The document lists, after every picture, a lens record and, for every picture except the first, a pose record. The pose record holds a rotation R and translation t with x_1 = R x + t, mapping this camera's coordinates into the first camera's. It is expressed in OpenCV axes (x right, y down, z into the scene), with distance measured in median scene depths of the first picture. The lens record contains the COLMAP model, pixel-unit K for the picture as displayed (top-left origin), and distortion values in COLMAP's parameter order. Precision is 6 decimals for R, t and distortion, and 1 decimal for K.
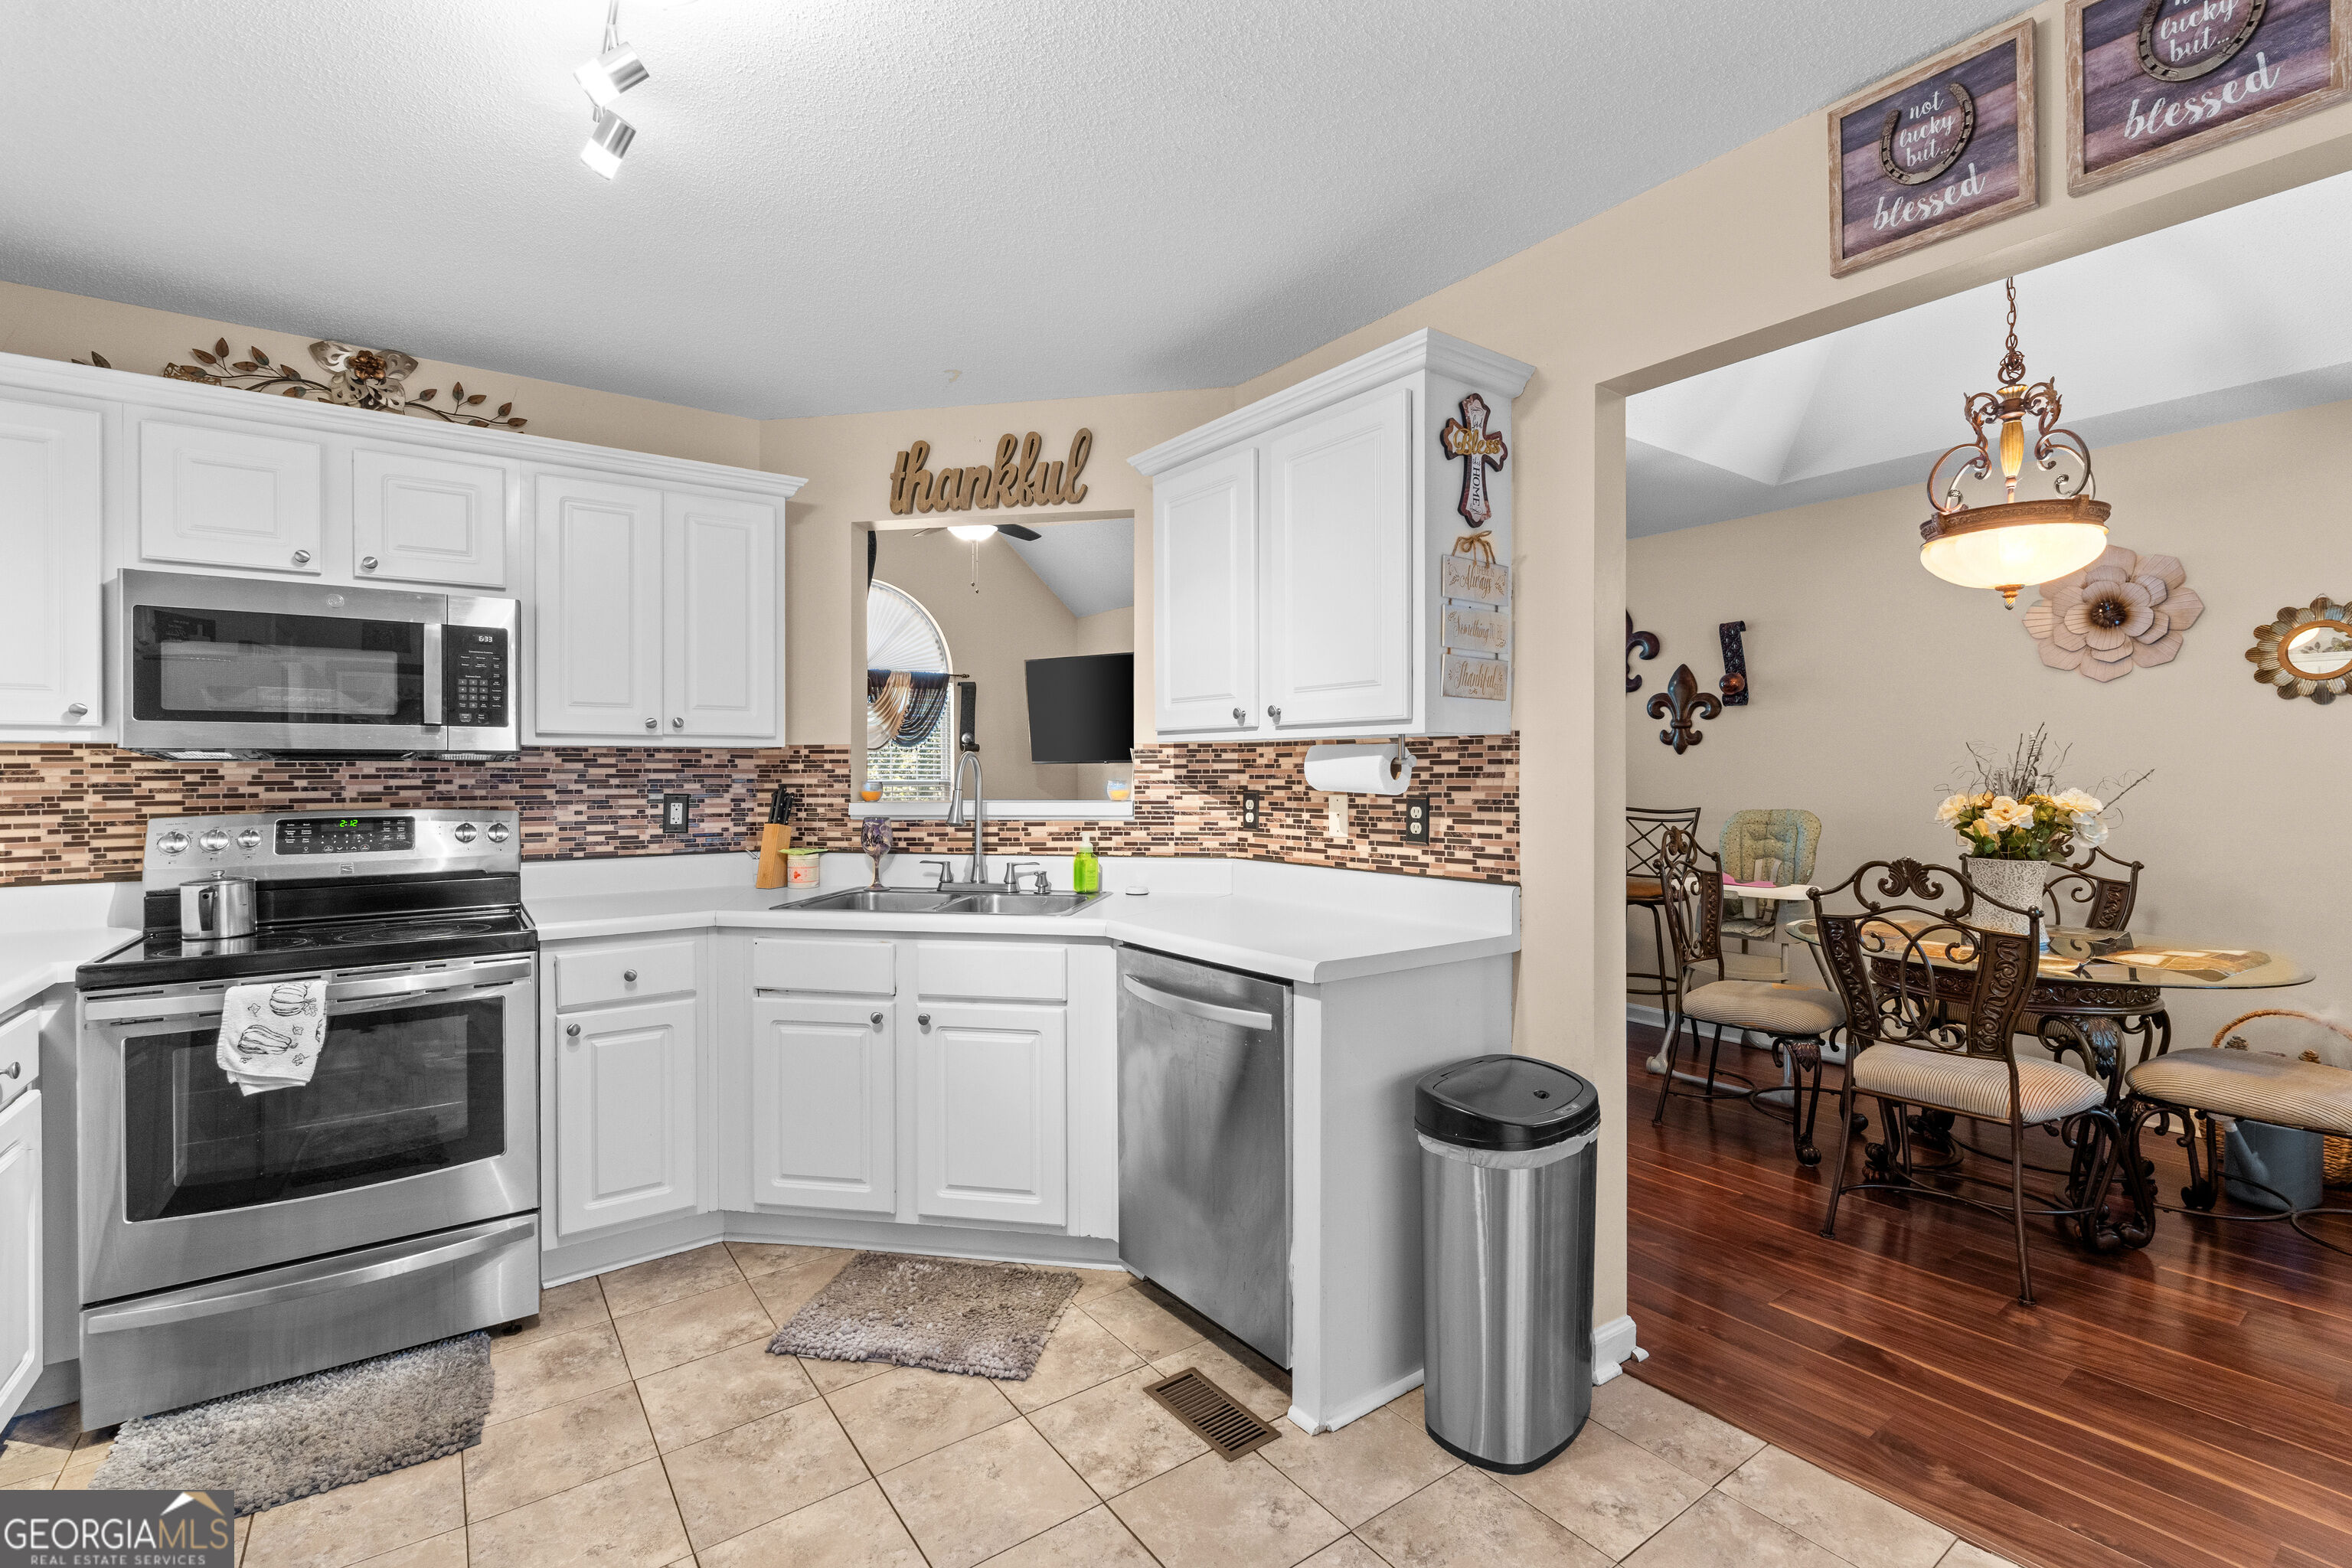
lens RADIAL K [[1033.8, 0, 1173.8], [0, 1033.8, 773.2], [0, 0, 1]] dist [0.000380, 0.000204]
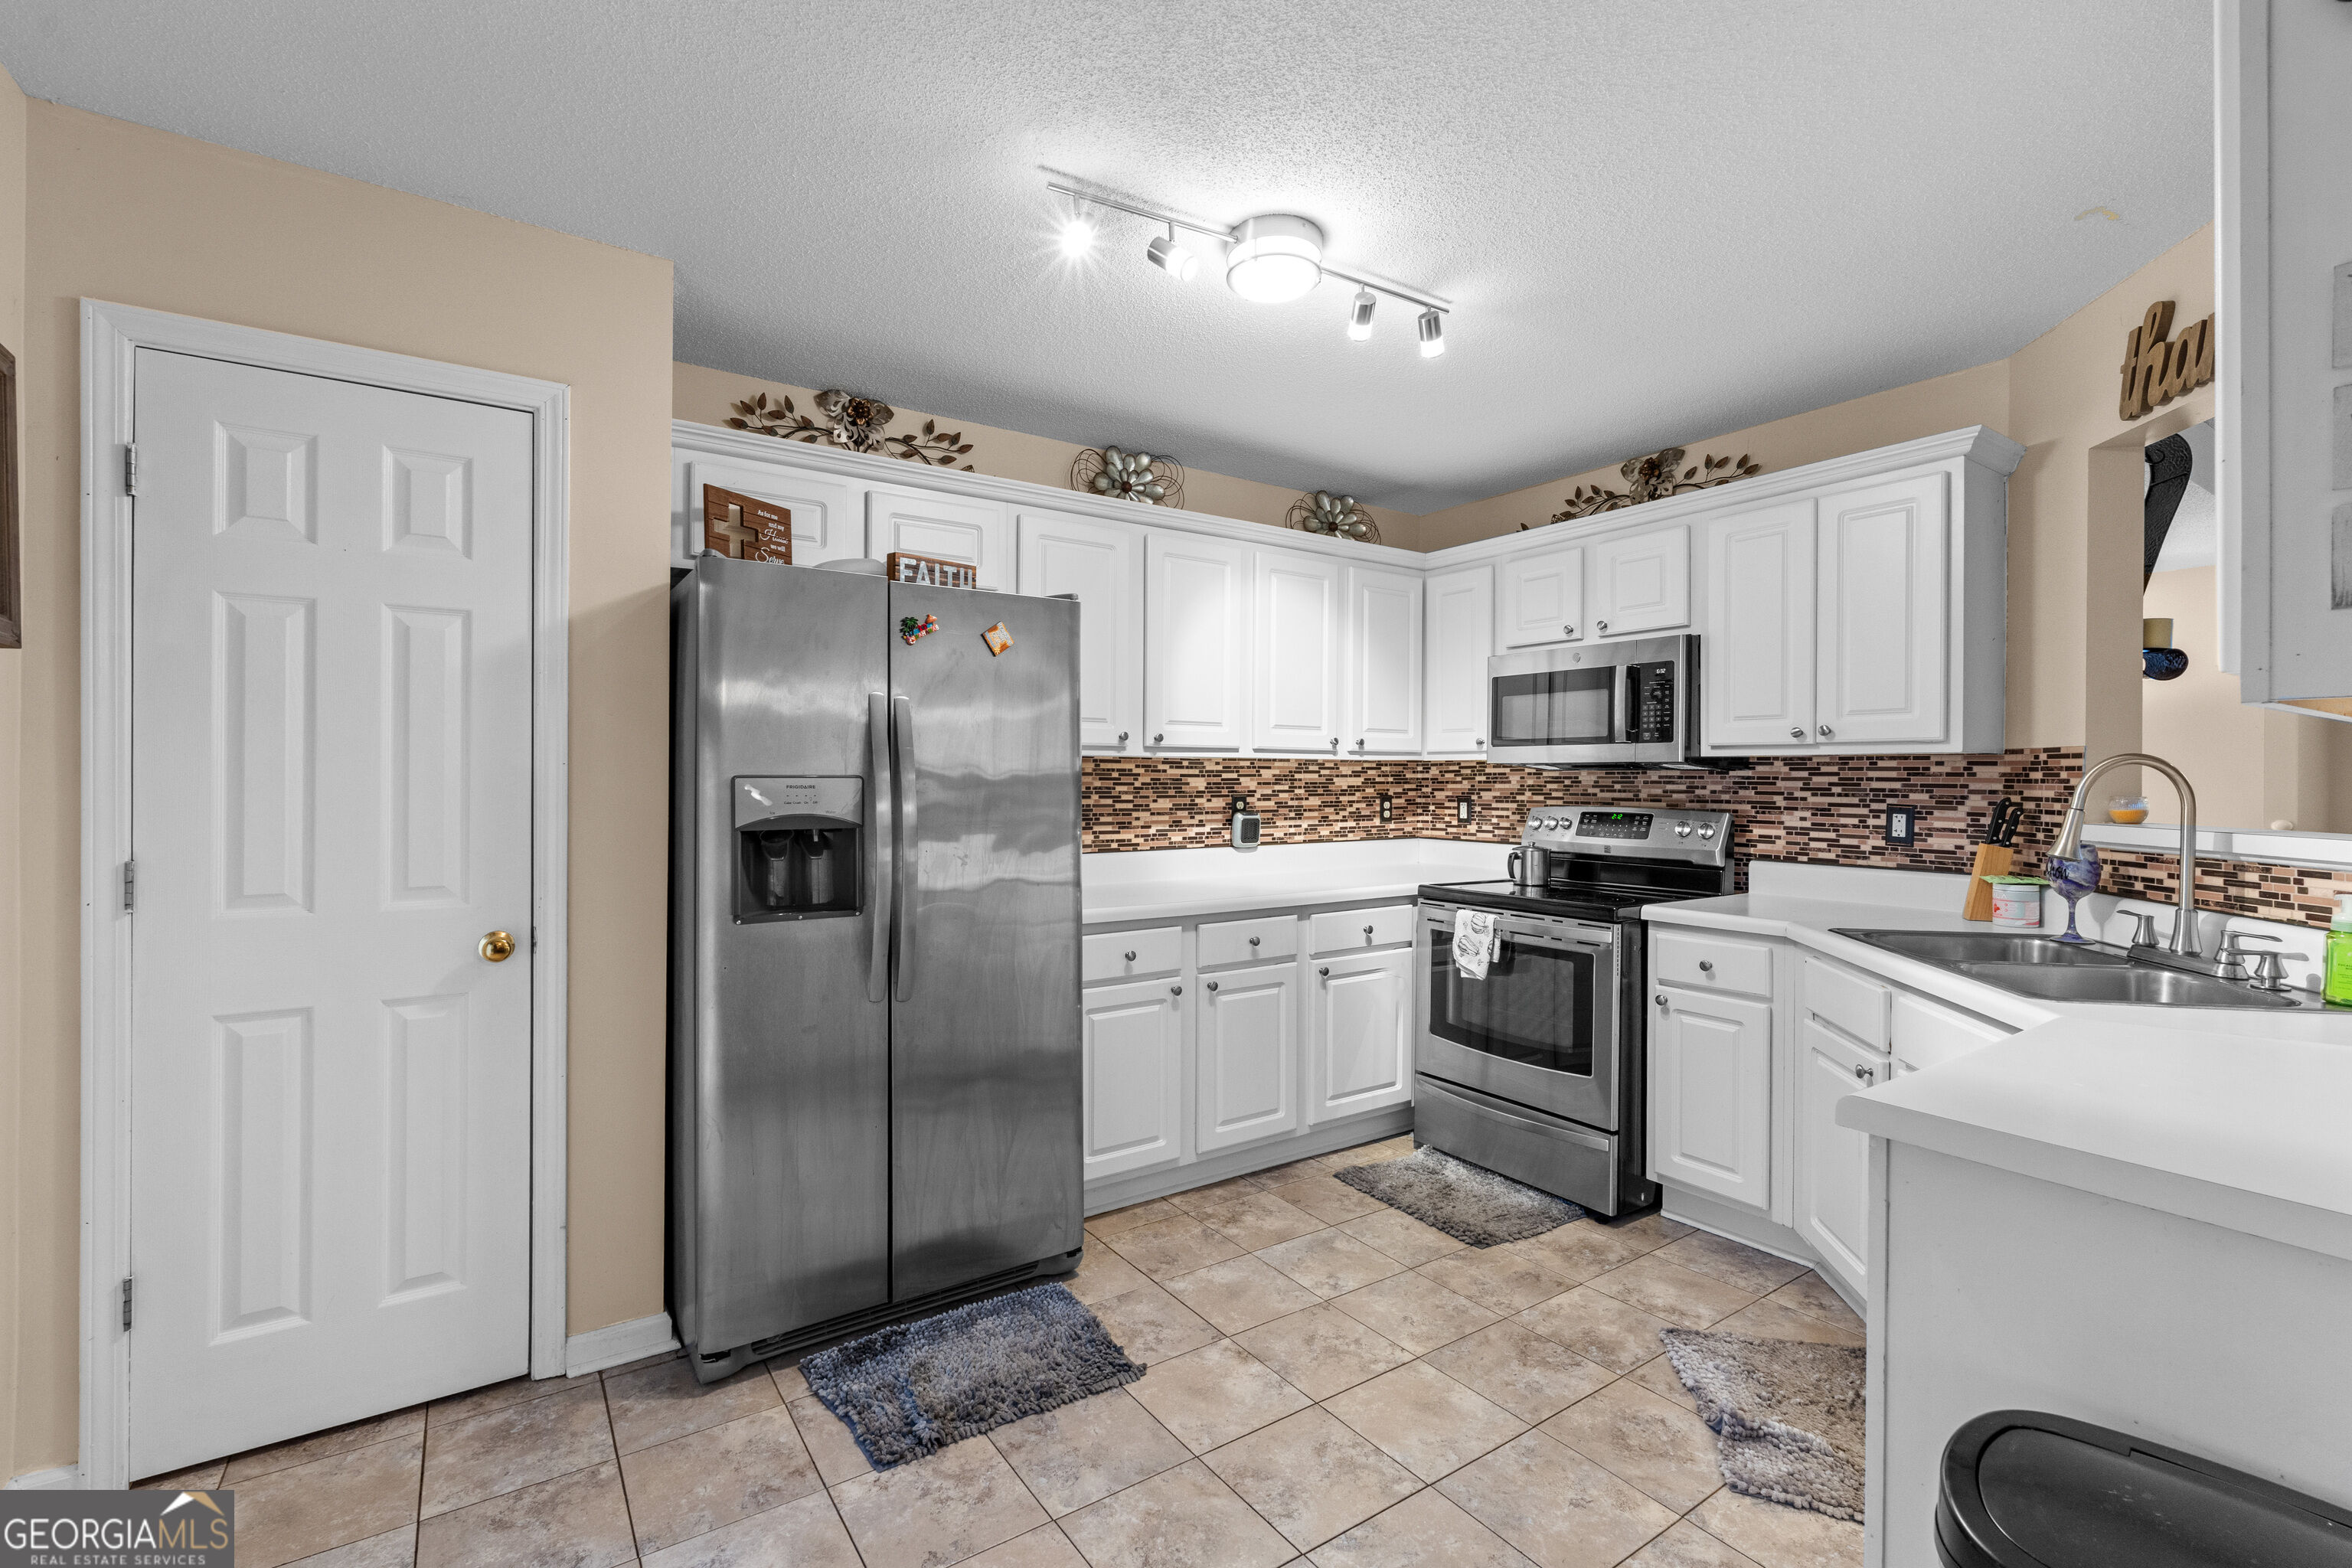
lens RADIAL K [[1033.8, 0, 1179.1], [0, 1033.8, 778.0], [0, 0, 1]] dist [0.000380, 0.000204]
pose [[-0.021006, 0.004412, -0.999770, 0.504588], [-0.006136, 0.999971, 0.004542, -0.004323], [0.999761, 0.006230, -0.020978, 0.402709]]
